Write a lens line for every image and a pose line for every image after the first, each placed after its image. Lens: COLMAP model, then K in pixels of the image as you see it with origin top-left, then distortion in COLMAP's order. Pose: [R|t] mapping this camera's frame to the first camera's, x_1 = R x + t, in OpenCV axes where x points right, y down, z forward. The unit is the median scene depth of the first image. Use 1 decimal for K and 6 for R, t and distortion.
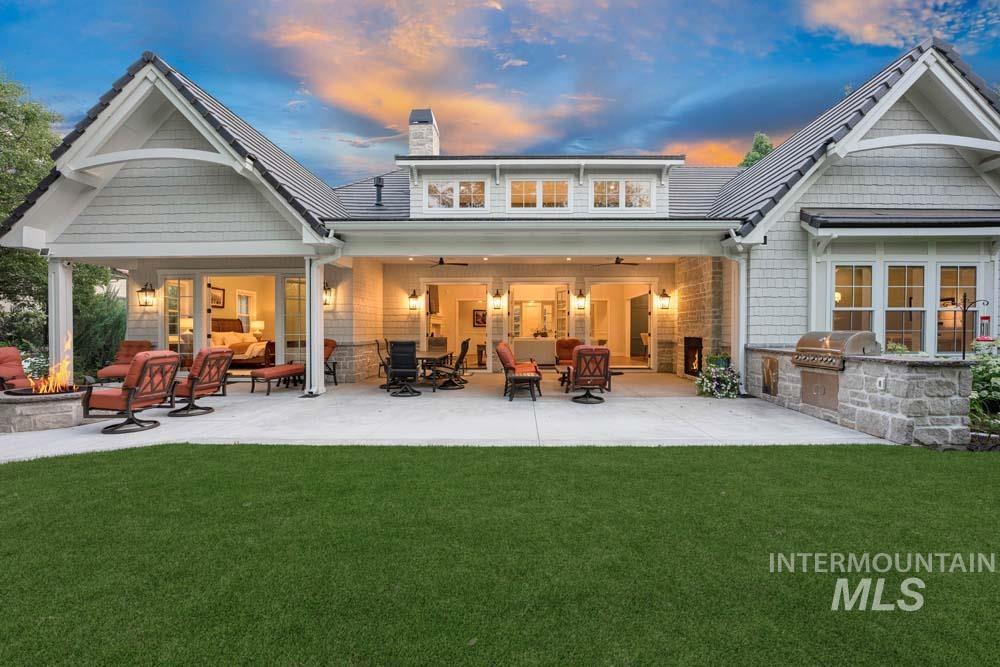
lens RADIAL K [[406.6, 0, 516.3], [0, 406.6, 333.5], [0, 0, 1]] dist [-0.024196, 0.000084]
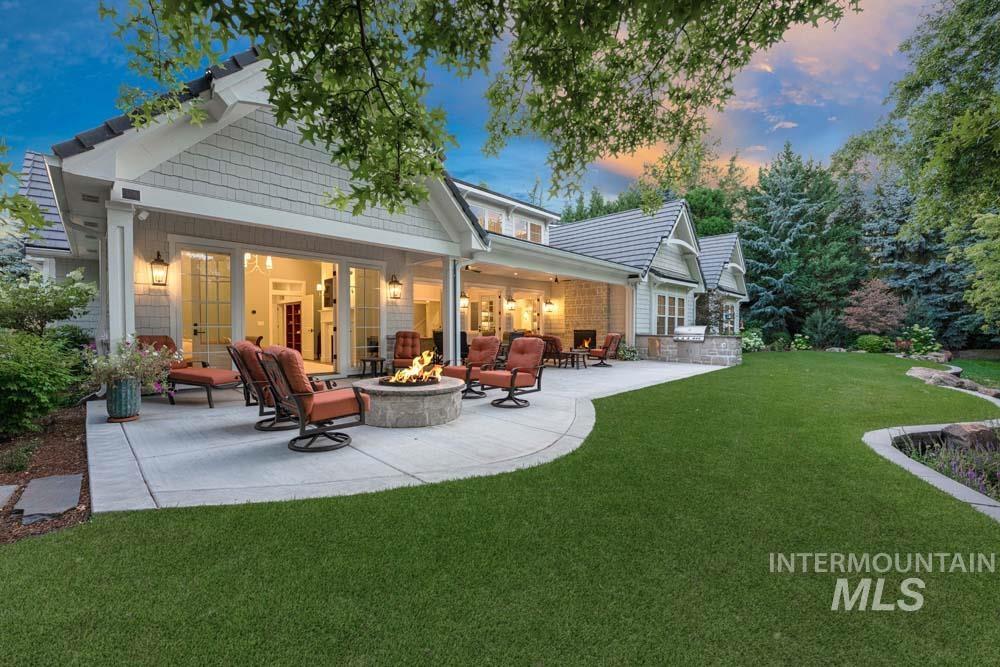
lens RADIAL K [[406.6, 0, 516.3], [0, 406.6, 333.5], [0, 0, 1]] dist [-0.024196, 0.000084]
pose [[0.676879, -0.007066, 0.736061, -1.306373], [0.009155, 0.999957, 0.001180, 0.023720], [-0.736038, 0.005940, 0.676915, 0.107835]]
